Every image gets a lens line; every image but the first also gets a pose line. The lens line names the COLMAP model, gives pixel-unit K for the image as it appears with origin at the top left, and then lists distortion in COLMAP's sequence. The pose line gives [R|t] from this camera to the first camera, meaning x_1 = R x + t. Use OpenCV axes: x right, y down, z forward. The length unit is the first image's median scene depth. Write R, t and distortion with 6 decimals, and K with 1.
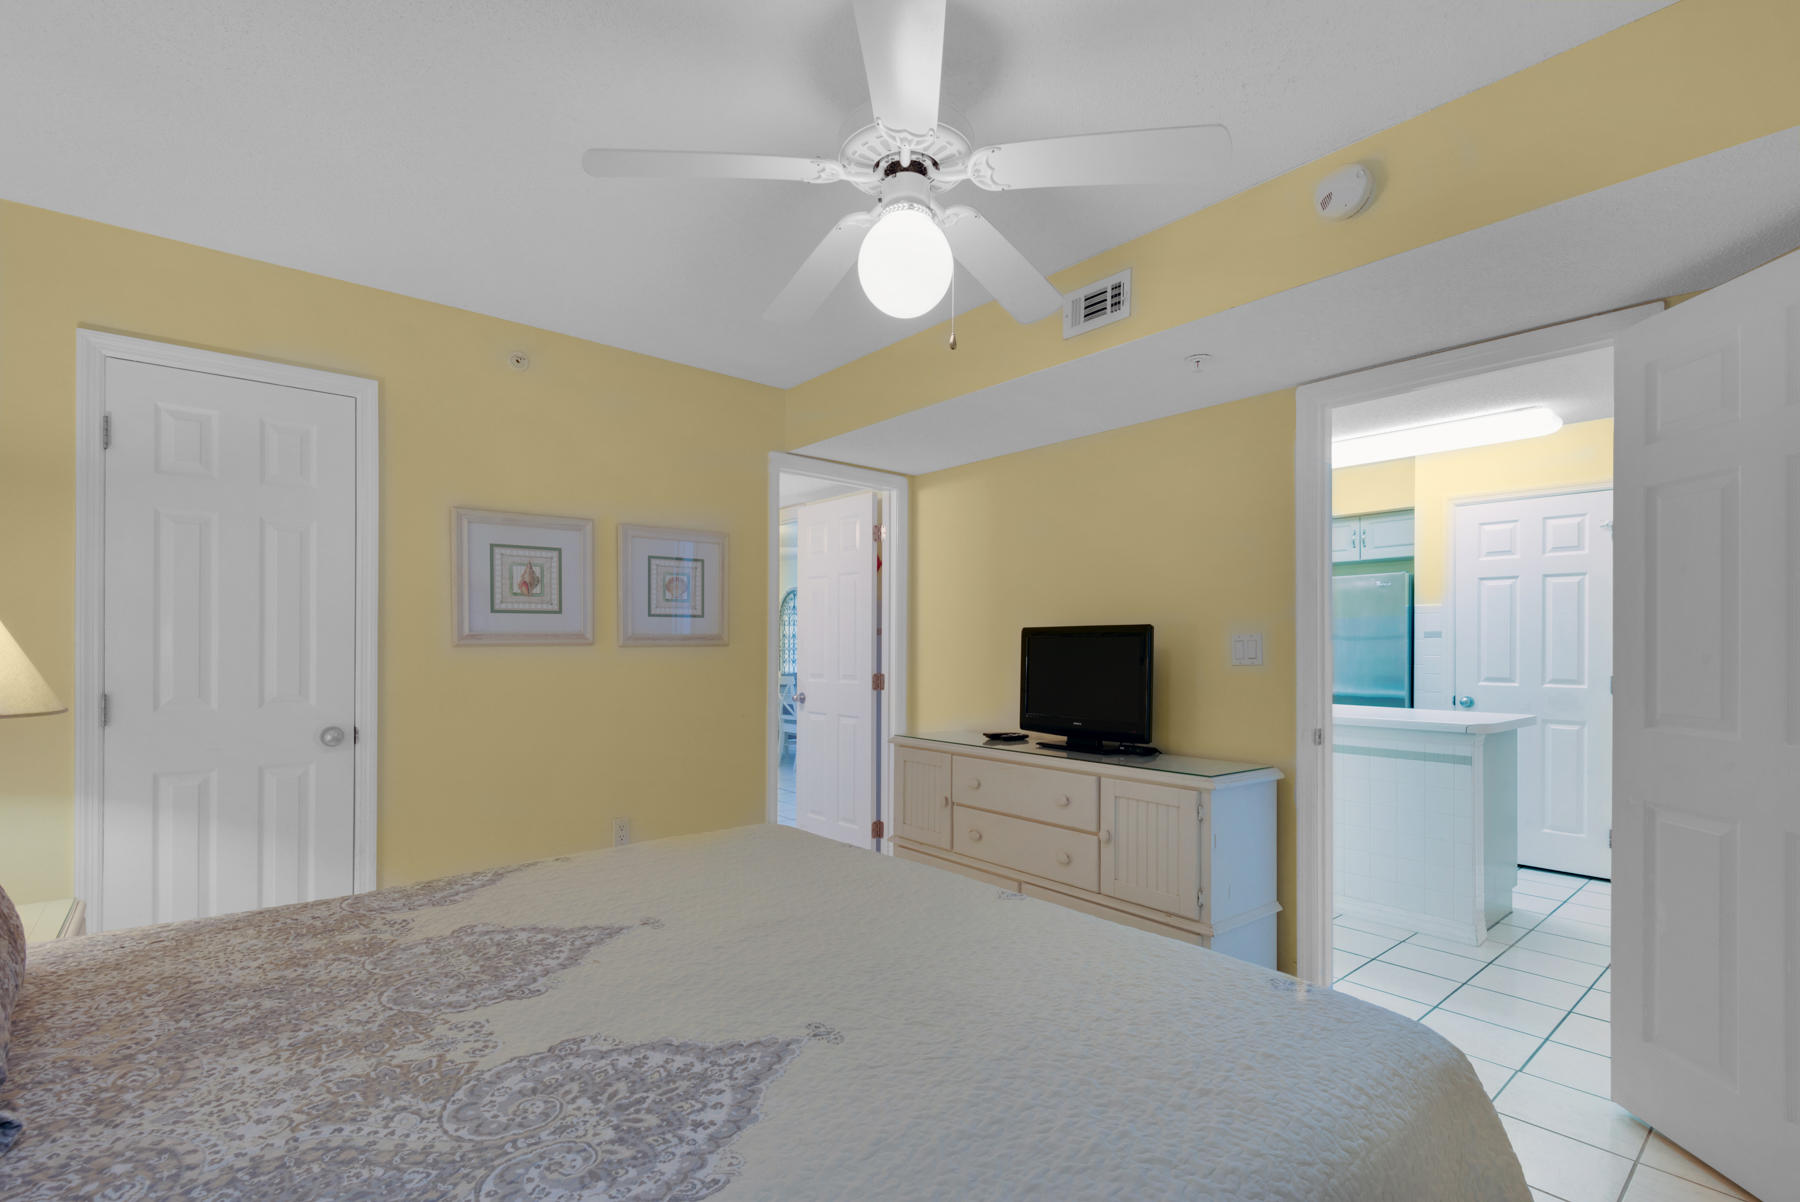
lens RADIAL K [[838.6, 0, 909.4], [0, 838.6, 632.0], [0, 0, 1]] dist [-0.000291, -0.000511]
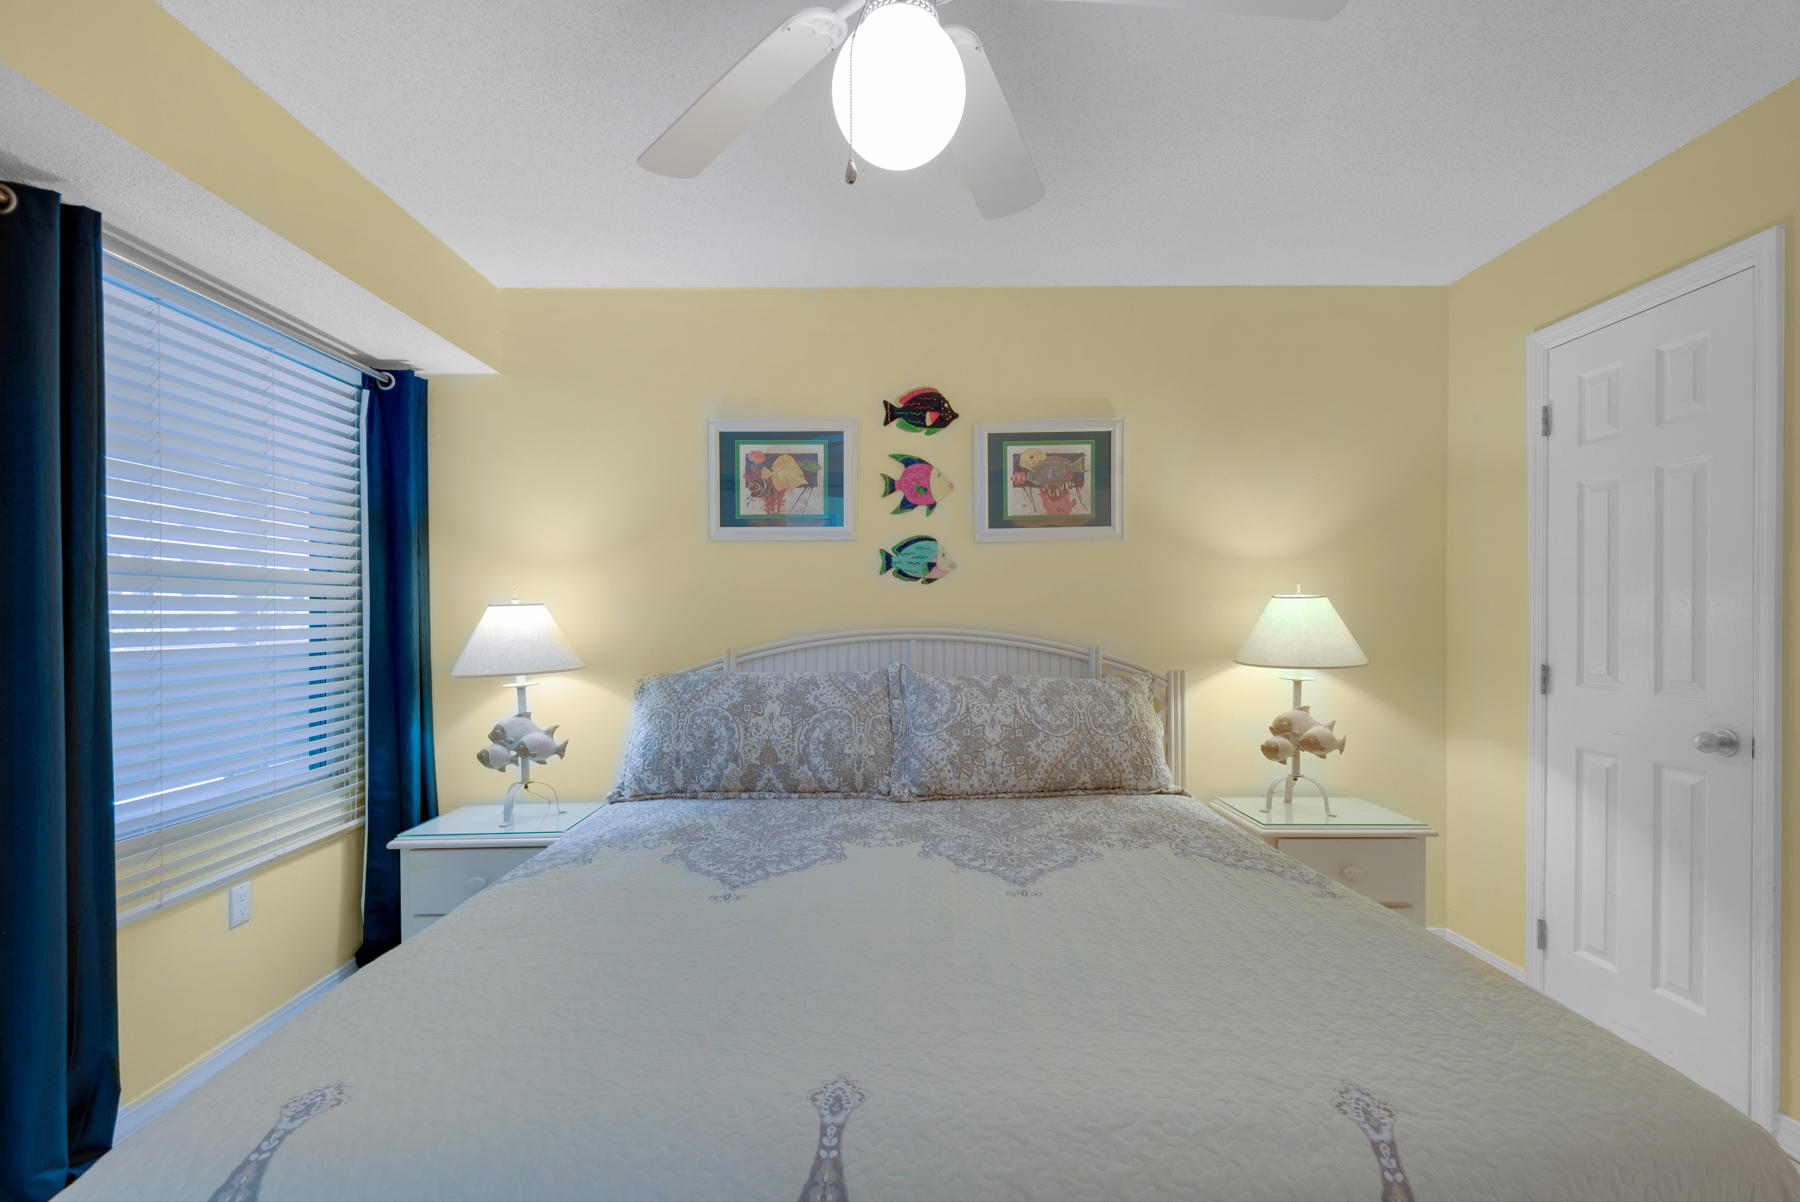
lens RADIAL K [[838.6, 0, 909.4], [0, 838.6, 632.0], [0, 0, 1]] dist [-0.000291, -0.000511]
pose [[-0.639600, 0.014194, -0.768577, 0.599391], [0.016715, 0.999850, 0.004555, 0.019308], [0.768527, -0.009933, -0.639741, 1.627670]]
